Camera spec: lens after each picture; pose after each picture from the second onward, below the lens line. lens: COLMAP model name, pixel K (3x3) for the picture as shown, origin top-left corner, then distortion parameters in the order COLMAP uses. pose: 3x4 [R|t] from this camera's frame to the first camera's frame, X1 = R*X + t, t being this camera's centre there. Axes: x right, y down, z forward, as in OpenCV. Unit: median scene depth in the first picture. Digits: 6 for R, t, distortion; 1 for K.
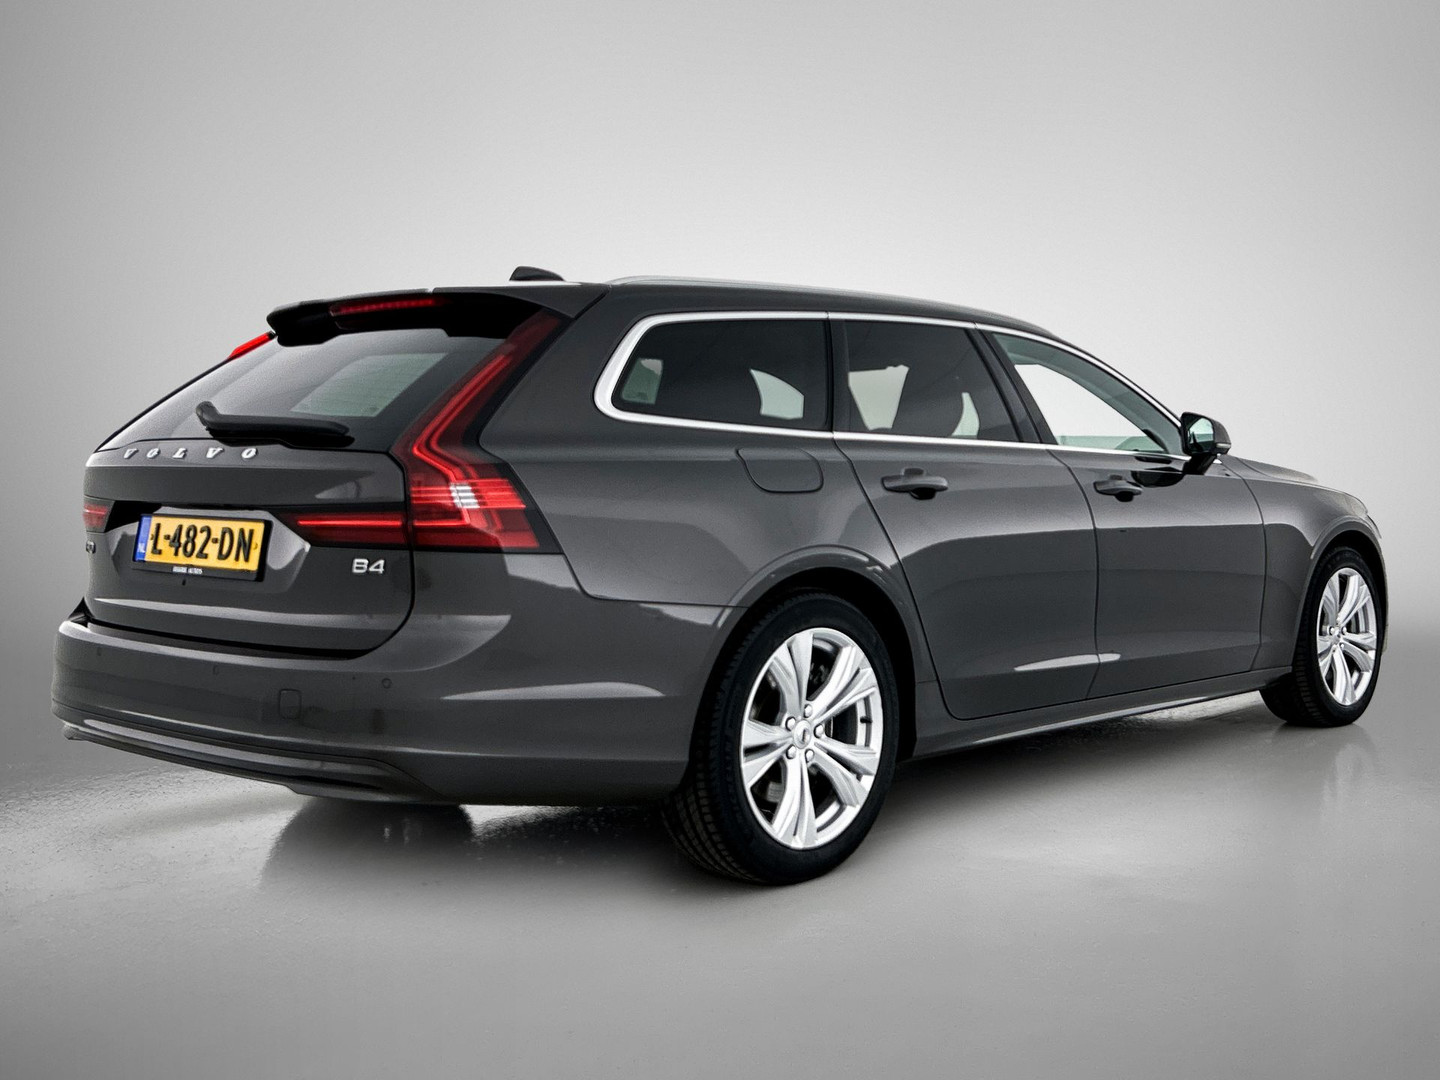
lens RADIAL K [[1085.0, 0, 722.1], [0, 1085.0, 541.6], [0, 0, 1]] dist [0.040286, -0.043257]
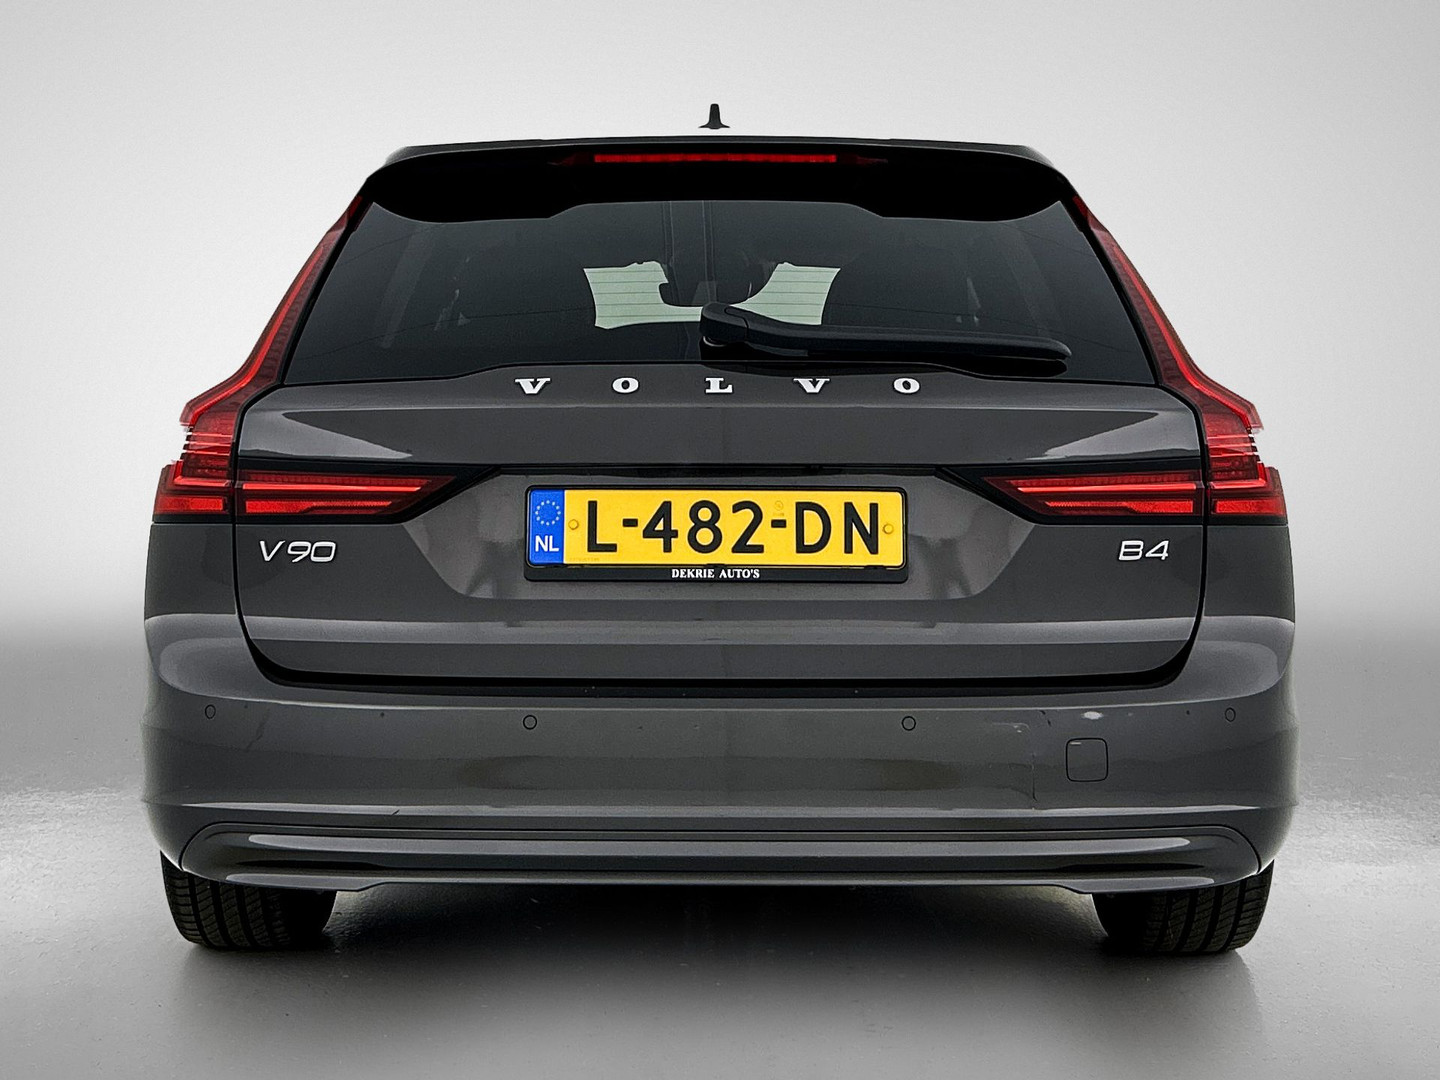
lens RADIAL K [[1300.0, 0, 720.4], [0, 1300.0, 530.4], [0, 0, 1]] dist [0.011456, 0.002017]
pose [[0.885308, -0.054047, 0.461853, -0.853071], [0.033643, 0.998064, 0.052306, -0.038157], [-0.463786, -0.030769, 0.885413, 0.352630]]
